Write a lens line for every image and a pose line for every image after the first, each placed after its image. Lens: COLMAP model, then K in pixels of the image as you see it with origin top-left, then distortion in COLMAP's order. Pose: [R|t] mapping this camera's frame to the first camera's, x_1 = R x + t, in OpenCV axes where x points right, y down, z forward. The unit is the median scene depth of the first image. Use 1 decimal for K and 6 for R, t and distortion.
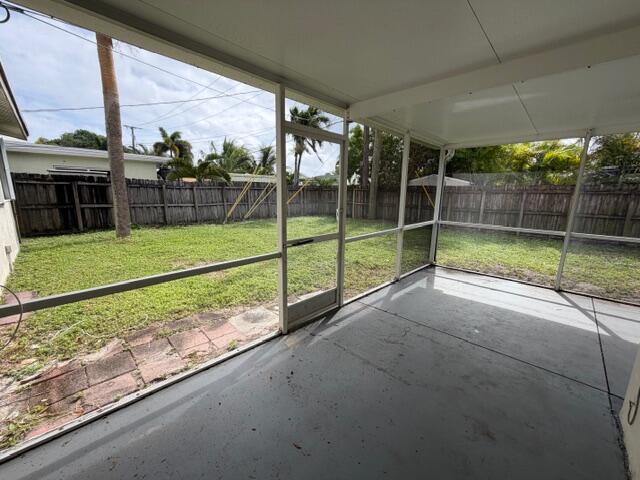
lens RADIAL K [[257.9, 0, 320.0], [0, 257.9, 240.0], [0, 0, 1]] dist [-0.001697, 0.000008]
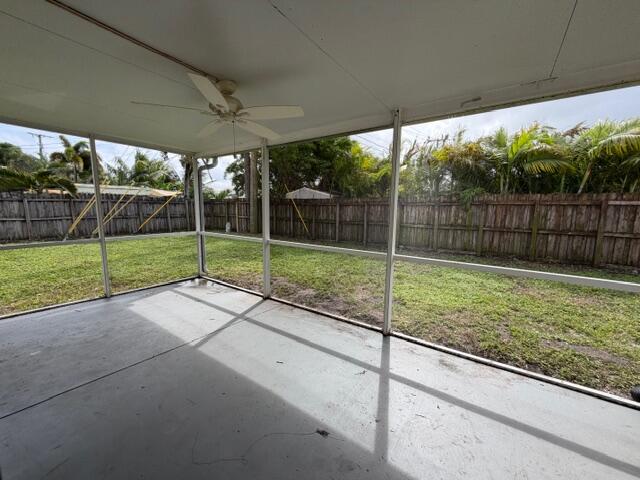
lens RADIAL K [[257.9, 0, 320.0], [0, 257.9, 240.0], [0, 0, 1]] dist [-0.001697, 0.000008]
pose [[0.987611, -0.020512, 0.155573, 0.359973], [0.030018, 0.997807, -0.059001, 0.014720], [-0.154021, 0.062940, 0.986061, -0.004617]]
